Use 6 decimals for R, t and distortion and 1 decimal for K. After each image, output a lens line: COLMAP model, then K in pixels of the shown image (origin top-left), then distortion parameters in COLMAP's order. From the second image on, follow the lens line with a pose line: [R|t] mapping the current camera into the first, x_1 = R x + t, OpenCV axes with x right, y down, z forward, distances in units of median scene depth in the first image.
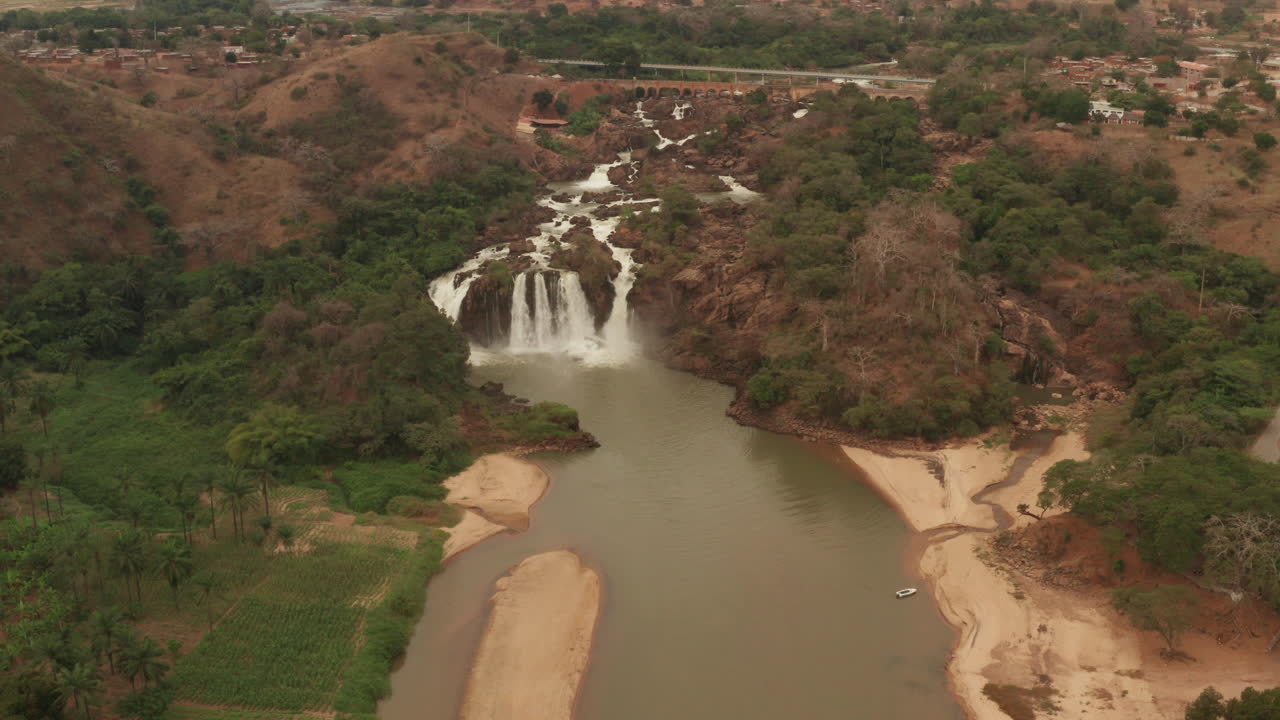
lens RADIAL K [[1449.3, 0, 640.0], [0, 1449.3, 360.0], [0, 0, 1]] dist [-0.175041, -0.002711]
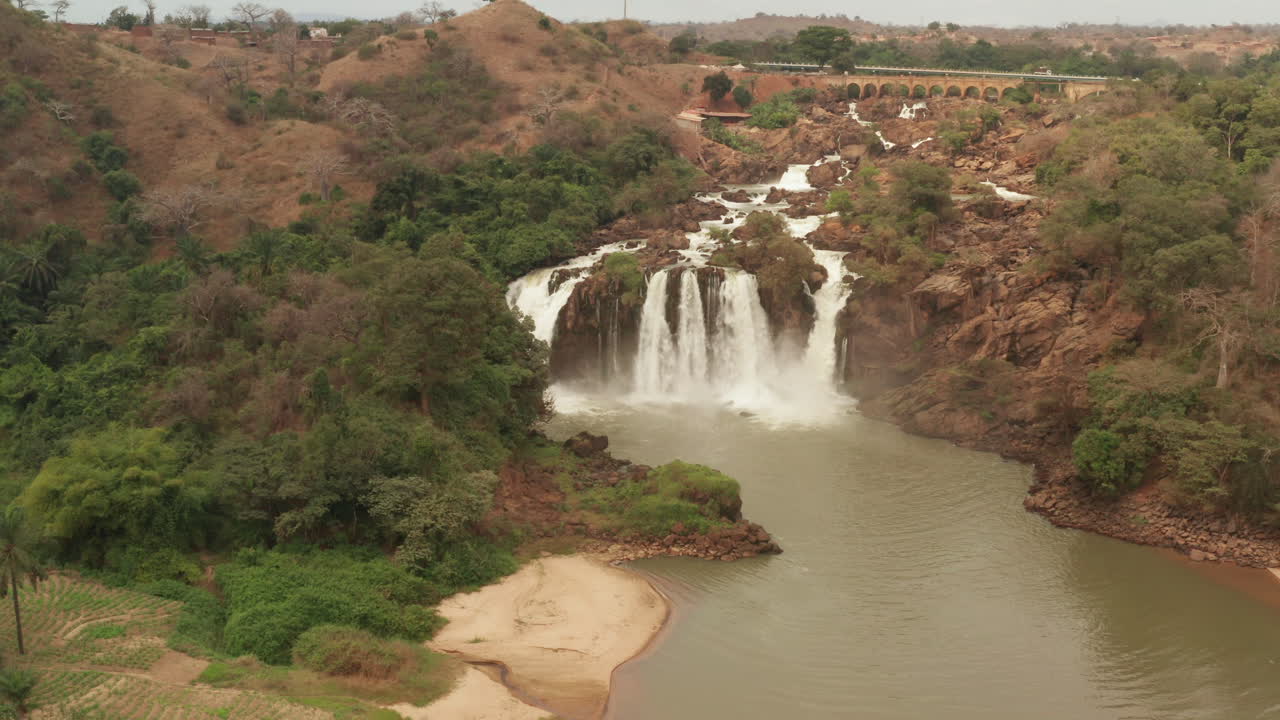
lens RADIAL K [[1449.3, 0, 640.0], [0, 1449.3, 360.0], [0, 0, 1]] dist [-0.175041, -0.002711]
pose [[0.990914, 0.033644, -0.130222, -0.010994], [-0.047434, 0.993416, -0.104283, 0.039214], [0.125856, 0.109512, 0.985985, 0.409710]]
